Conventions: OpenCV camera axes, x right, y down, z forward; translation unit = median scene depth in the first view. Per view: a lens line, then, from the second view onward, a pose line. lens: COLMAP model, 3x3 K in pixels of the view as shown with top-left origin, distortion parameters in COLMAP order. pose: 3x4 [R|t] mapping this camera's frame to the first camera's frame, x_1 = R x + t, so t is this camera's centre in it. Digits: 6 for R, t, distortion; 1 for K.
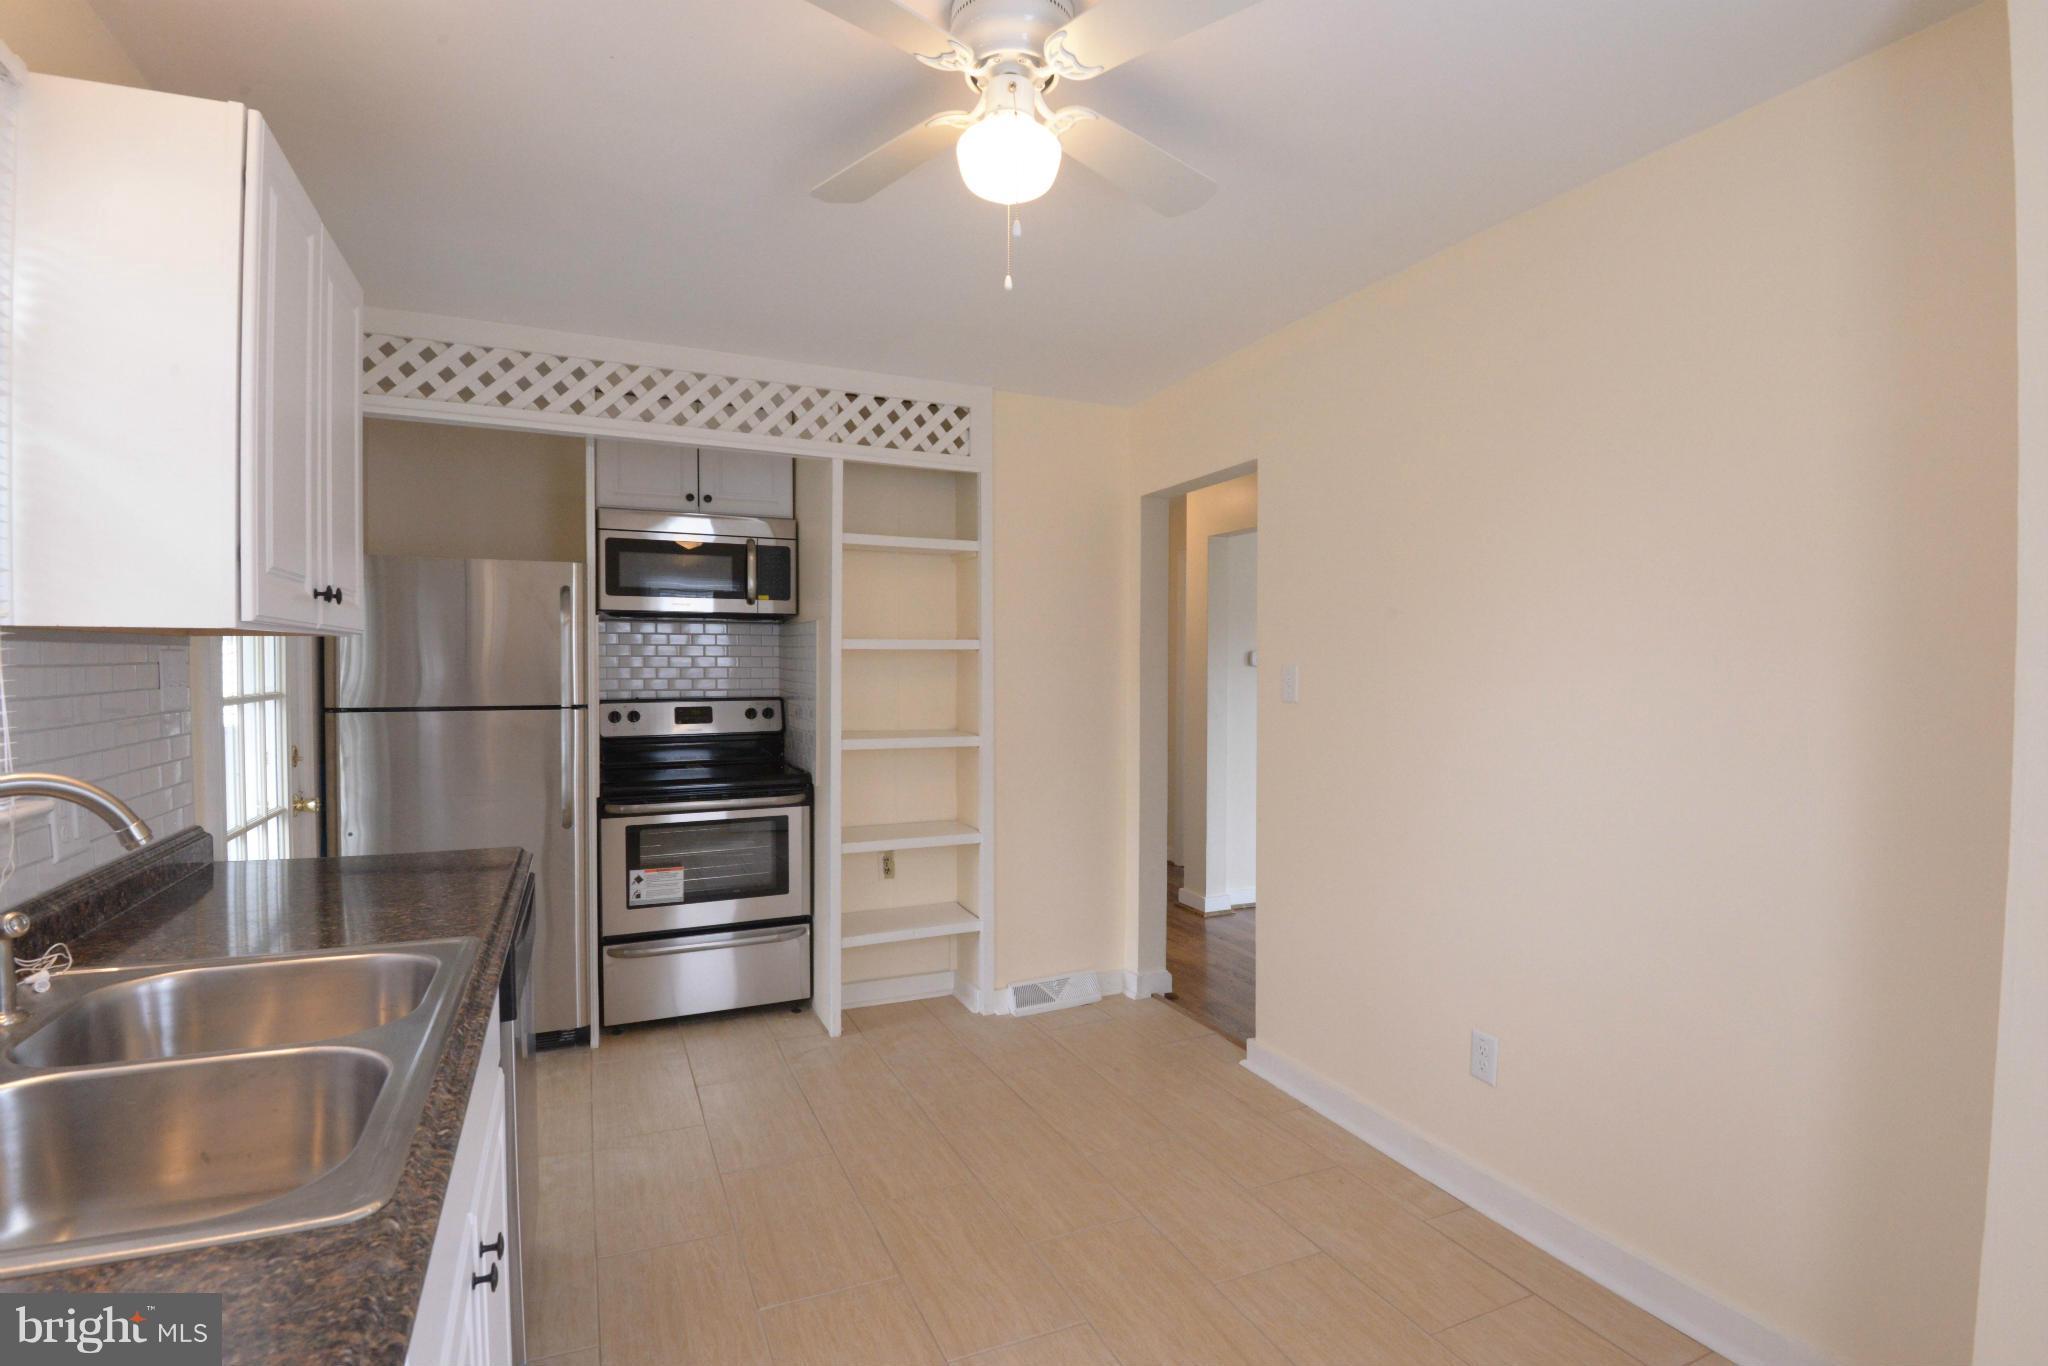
lens RADIAL K [[976.6, 0, 1028.1], [0, 976.6, 679.9], [0, 0, 1]] dist [0.000075, -0.033716]
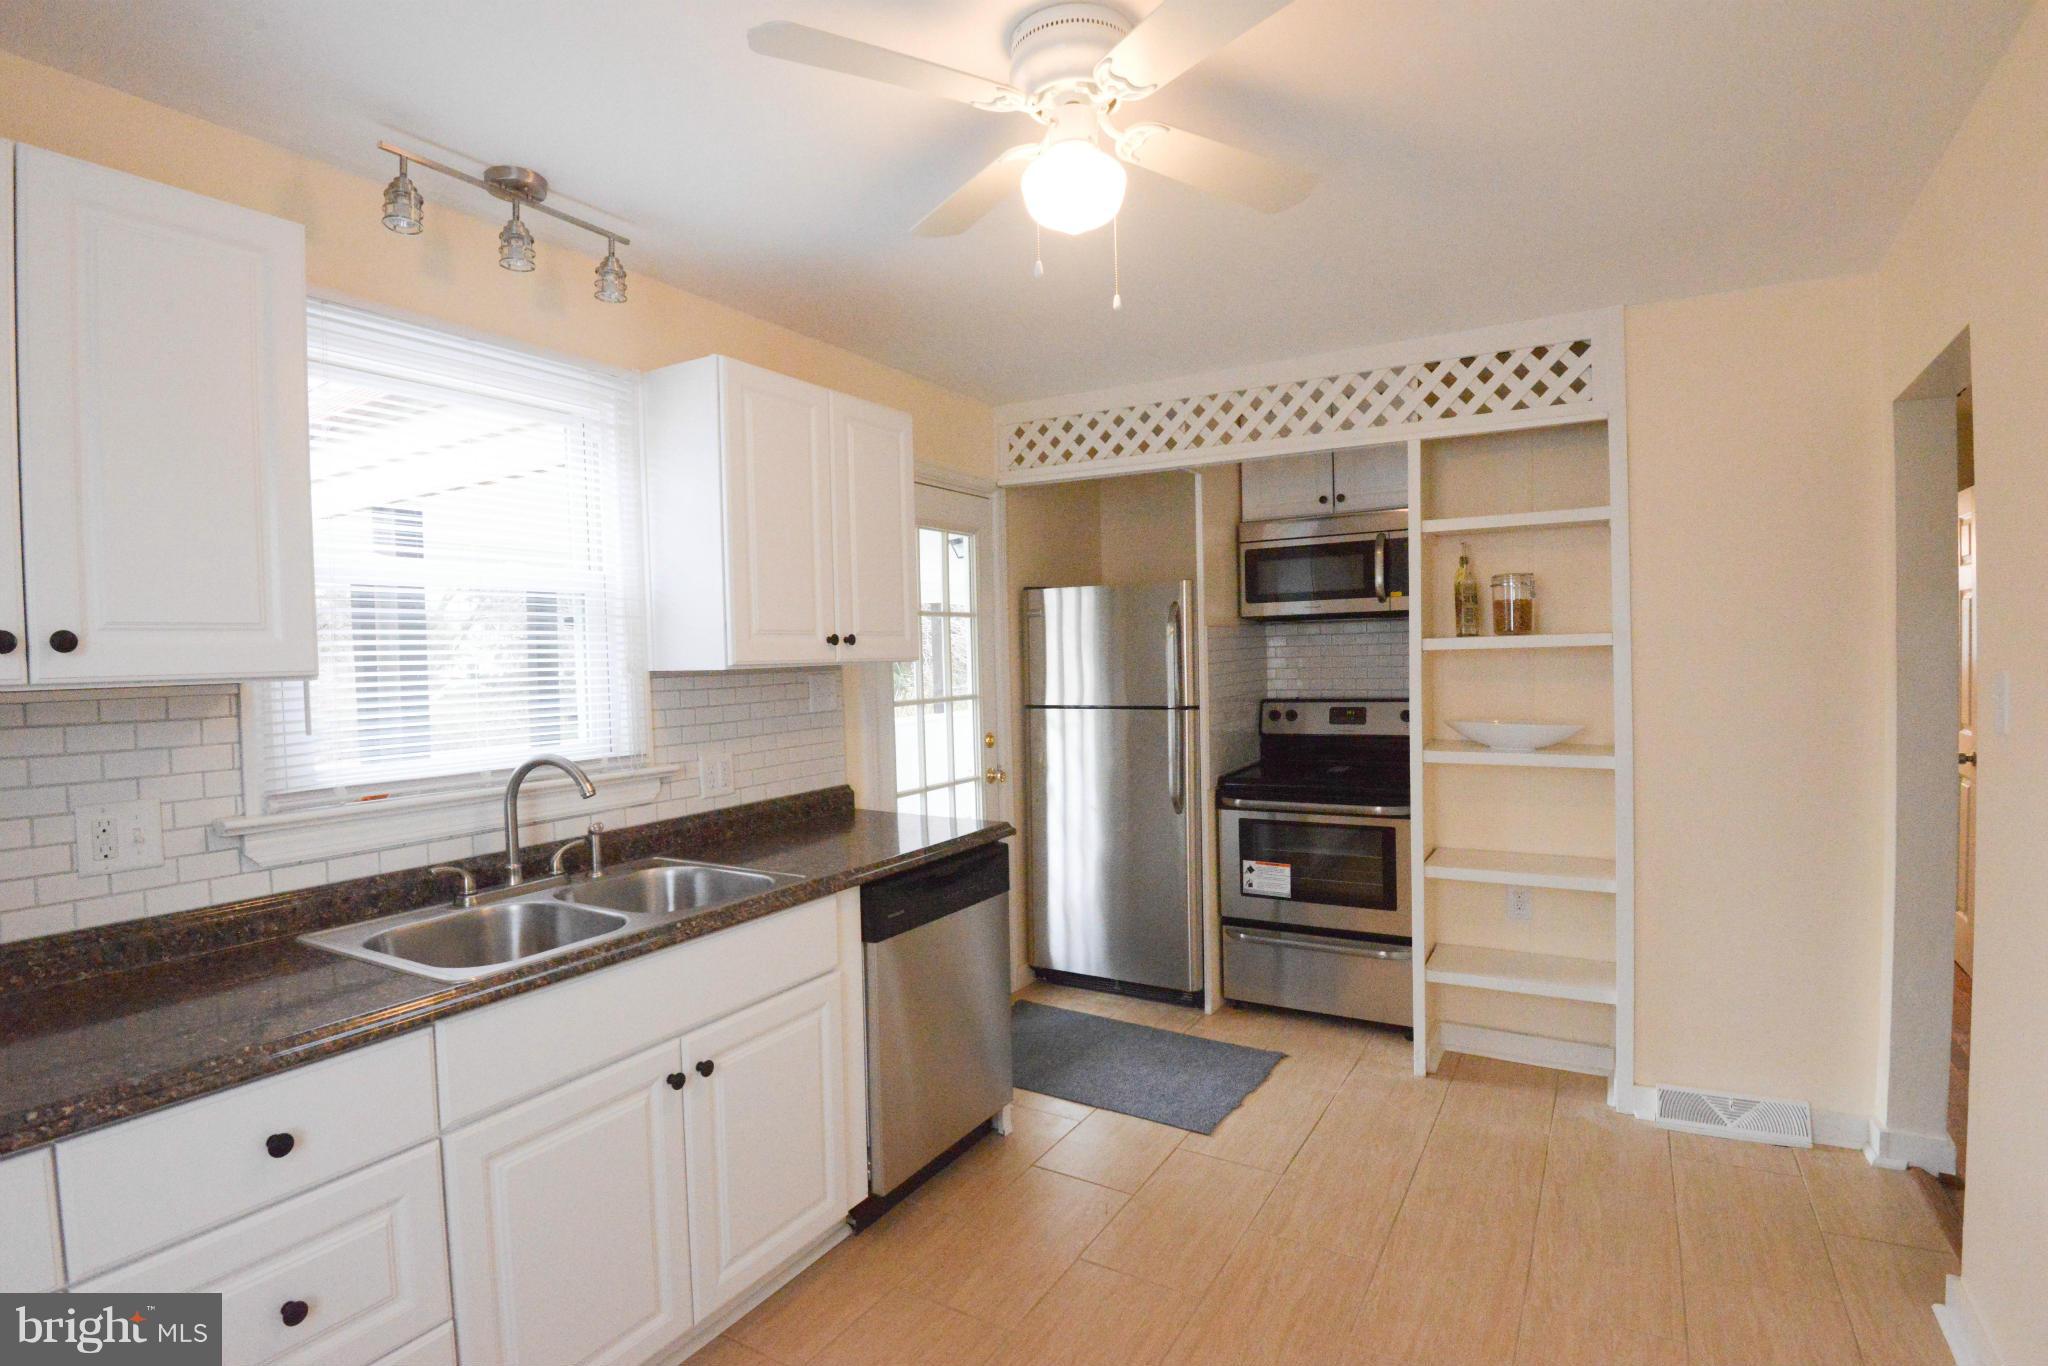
lens RADIAL K [[1016.7, 0, 1024.0], [0, 1016.7, 683.0], [0, 0, 1]] dist [-0.000304, -0.028360]
pose [[0.566905, 0.006902, -0.823754, 0.366988], [0.012202, 0.999785, 0.016774, -0.021212], [0.823693, -0.019560, 0.566699, 0.163074]]
